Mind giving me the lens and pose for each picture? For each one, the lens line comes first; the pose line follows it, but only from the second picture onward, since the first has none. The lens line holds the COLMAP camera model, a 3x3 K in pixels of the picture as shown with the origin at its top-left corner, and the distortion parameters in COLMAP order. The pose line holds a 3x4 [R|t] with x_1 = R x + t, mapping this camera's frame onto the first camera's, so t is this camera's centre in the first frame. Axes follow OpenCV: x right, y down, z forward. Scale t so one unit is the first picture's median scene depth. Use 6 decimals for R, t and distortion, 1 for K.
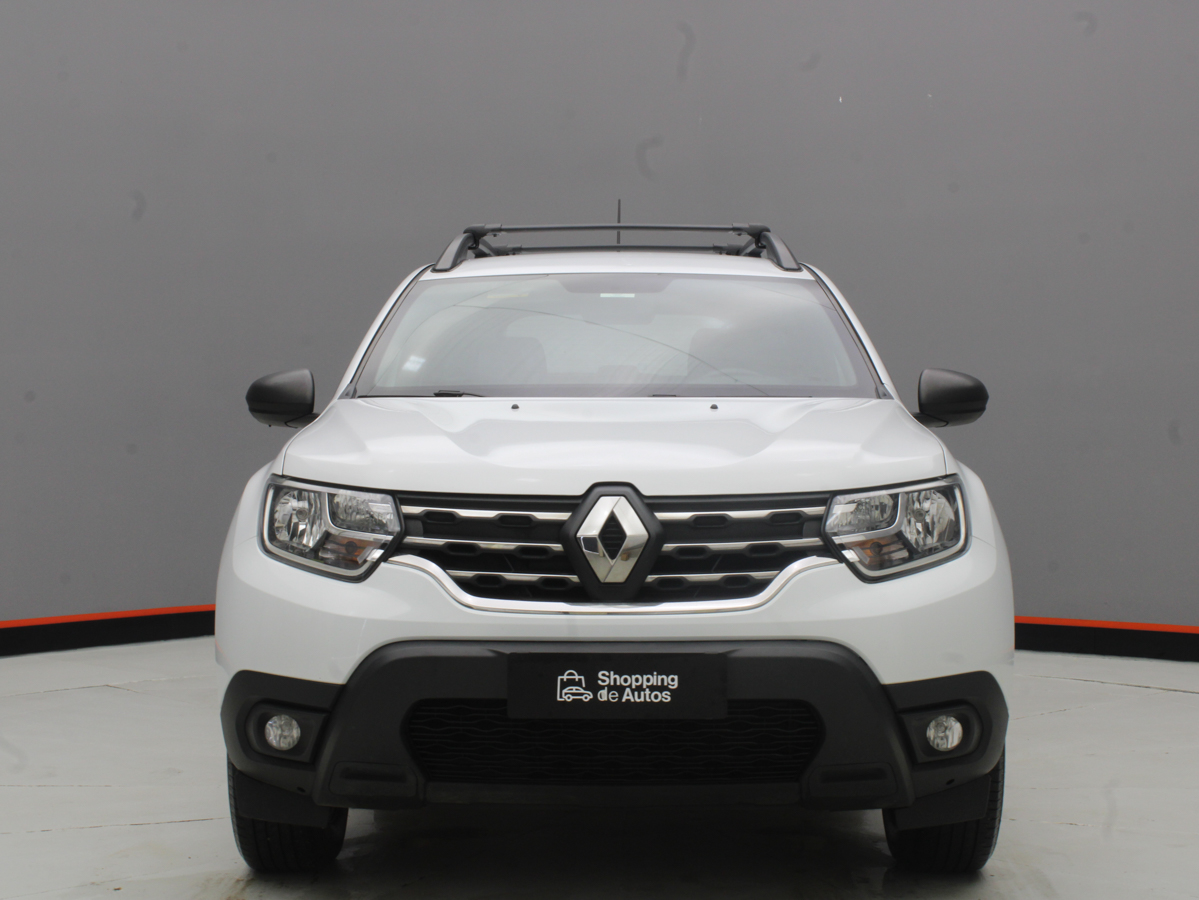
lens RADIAL K [[1975.8, 0, 599.5], [0, 1975.8, 450.0], [0, 0, 1]] dist [-0.026569, -0.008306]
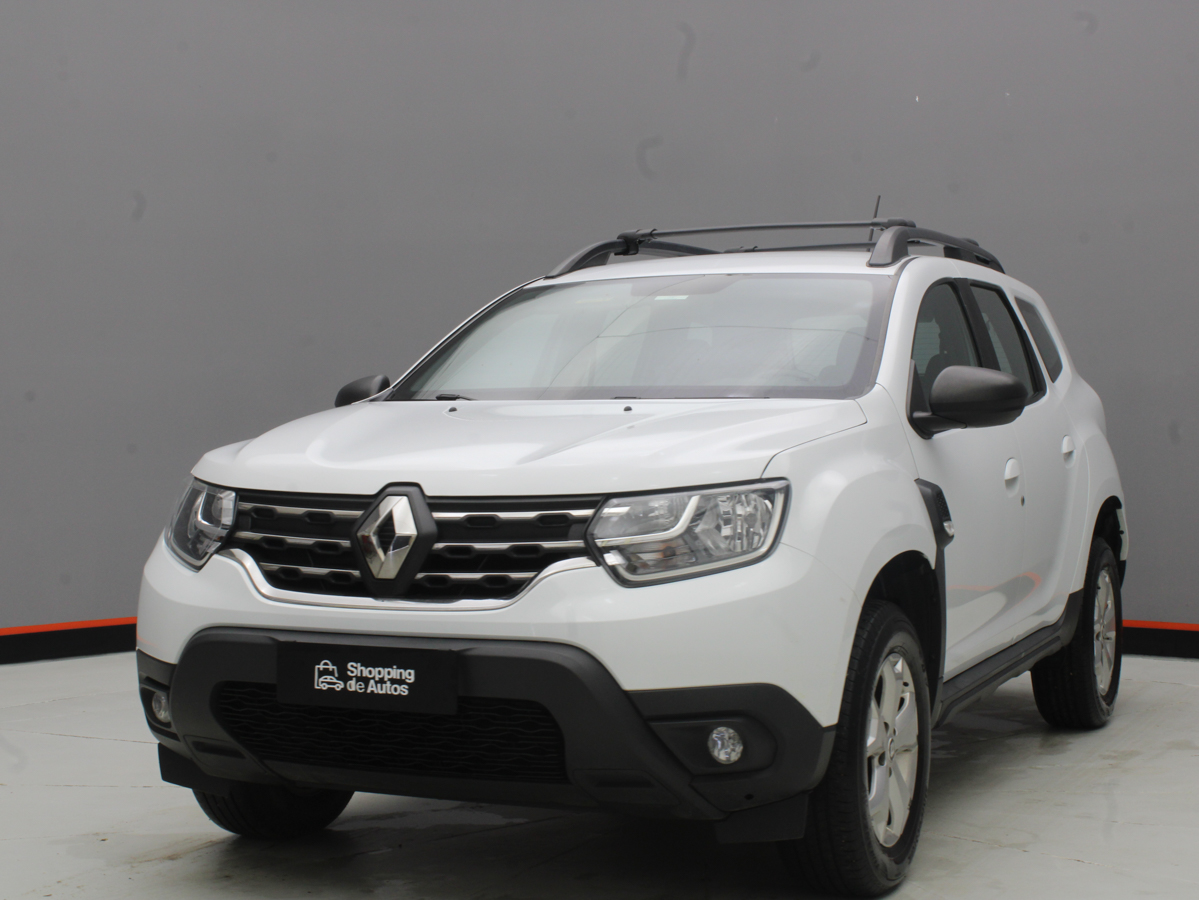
lens RADIAL K [[1975.8, 0, 599.5], [0, 1975.8, 450.0], [0, 0, 1]] dist [-0.026569, -0.008306]
pose [[0.915273, 0.003453, -0.402818, 0.530159], [-0.003400, 0.999994, 0.000847, -0.002023], [0.402819, 0.000594, 0.915280, 0.092061]]
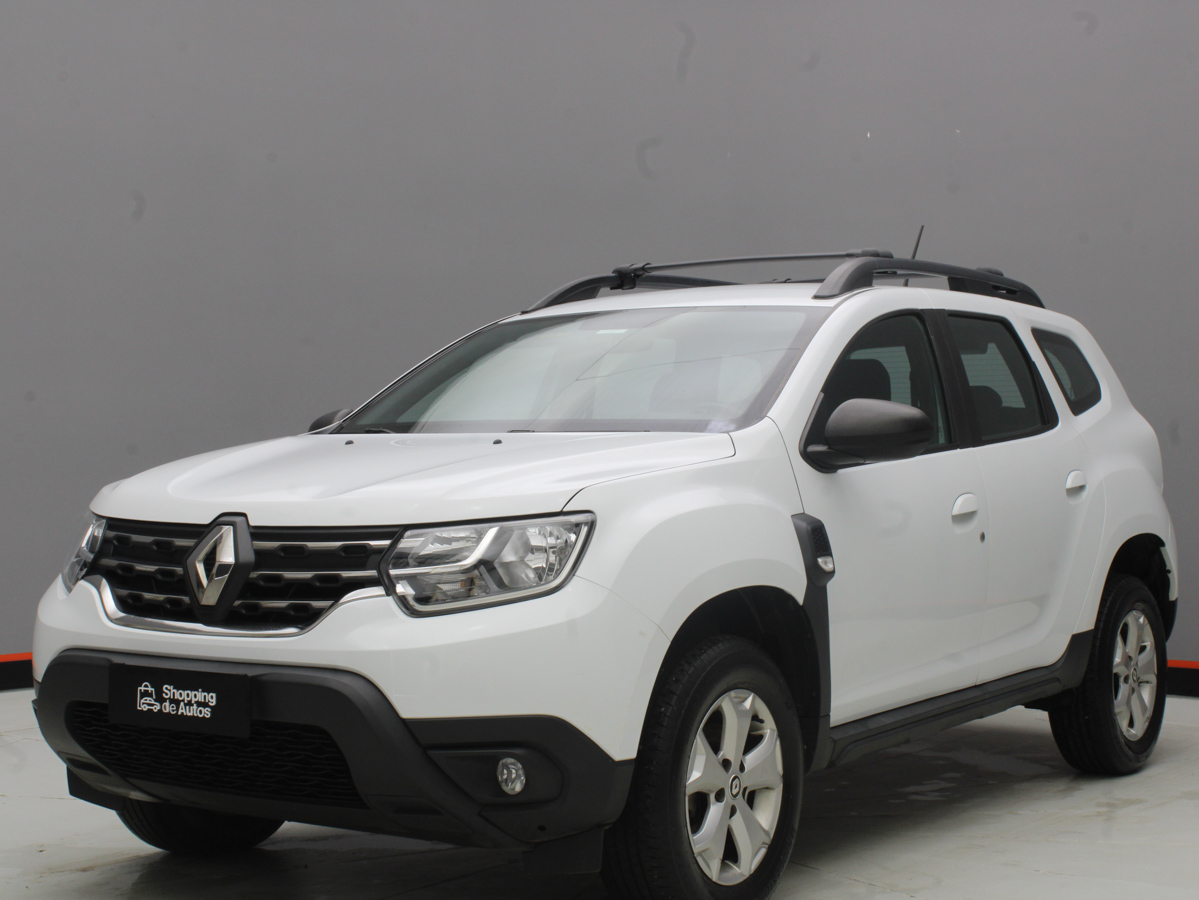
lens RADIAL K [[1975.8, 0, 599.5], [0, 1975.8, 450.0], [0, 0, 1]] dist [-0.026569, -0.008306]
pose [[0.833135, -0.001534, -0.553067, 0.784059], [-0.008138, 0.999854, -0.015031, -0.003307], [0.553009, 0.017024, 0.833001, 0.217221]]
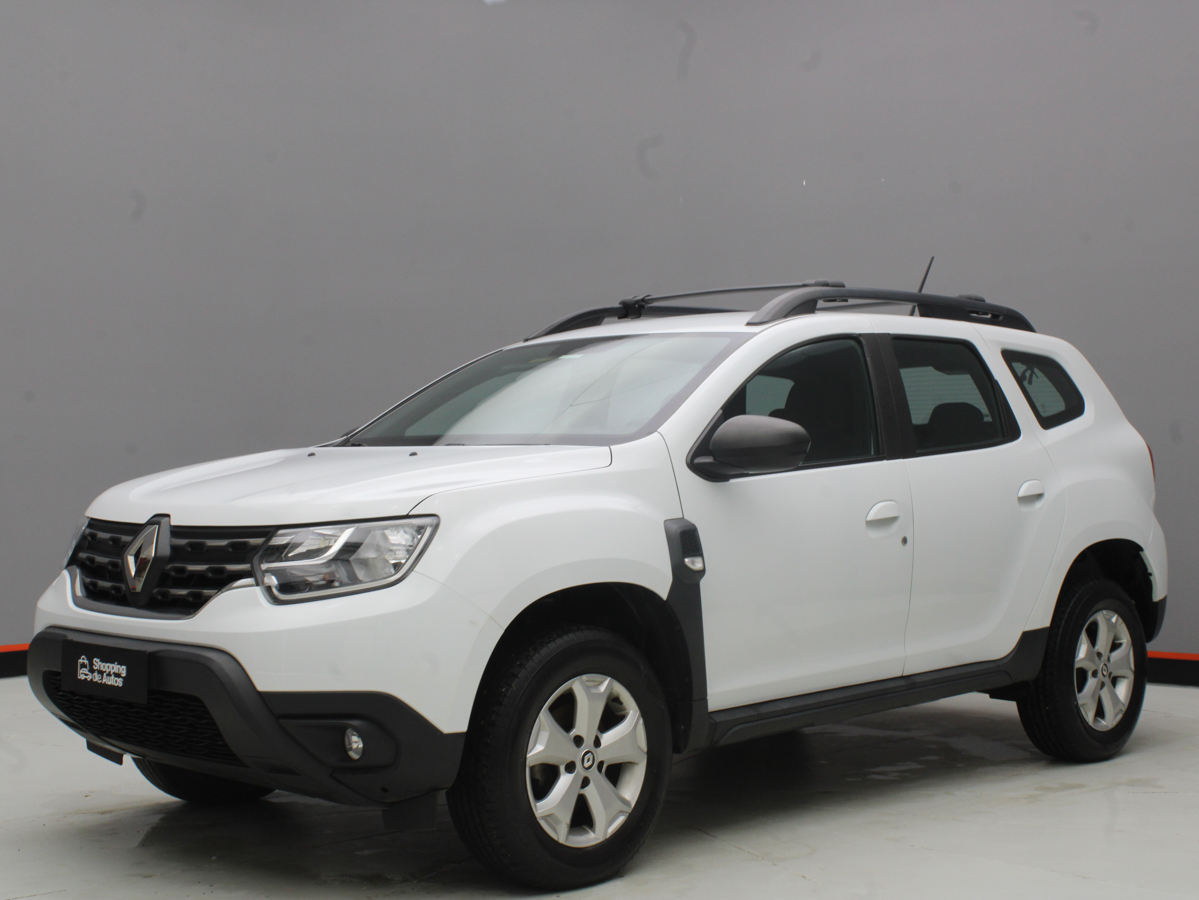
lens RADIAL K [[1755.1, 0, 599.5], [0, 1755.1, 450.0], [0, 0, 1]] dist [-0.056605, -0.014613]
pose [[0.721382, -0.004655, -0.692521, 1.010914], [-0.011627, 0.999755, -0.018832, -0.007058], [0.692439, 0.021637, 0.721152, 0.389121]]
